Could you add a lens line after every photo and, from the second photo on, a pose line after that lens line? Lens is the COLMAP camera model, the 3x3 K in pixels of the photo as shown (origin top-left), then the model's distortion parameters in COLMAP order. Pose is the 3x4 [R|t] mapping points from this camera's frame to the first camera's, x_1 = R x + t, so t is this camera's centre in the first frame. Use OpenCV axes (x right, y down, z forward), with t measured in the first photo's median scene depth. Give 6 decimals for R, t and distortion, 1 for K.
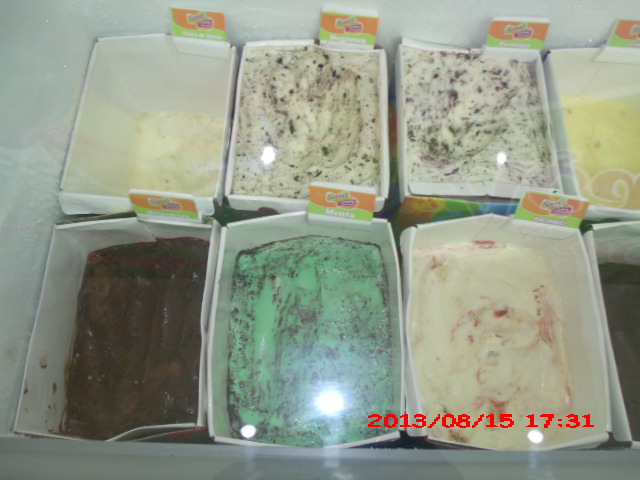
lens RADIAL K [[509.5, 0, 320.0], [0, 509.5, 240.0], [0, 0, 1]] dist [-0.041543, 0.008628]
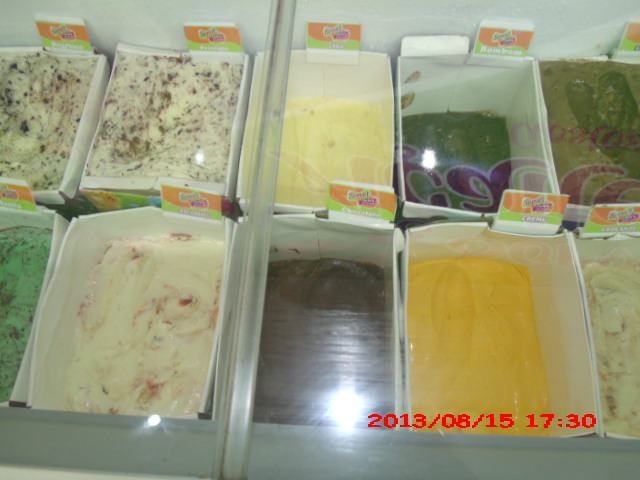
lens RADIAL K [[509.5, 0, 320.0], [0, 509.5, 240.0], [0, 0, 1]] dist [-0.041543, 0.008628]
pose [[0.998963, 0.016769, -0.042319, 0.639365], [-0.017367, 0.999754, -0.013784, 0.023793], [0.042078, 0.014505, 0.999009, -0.041870]]
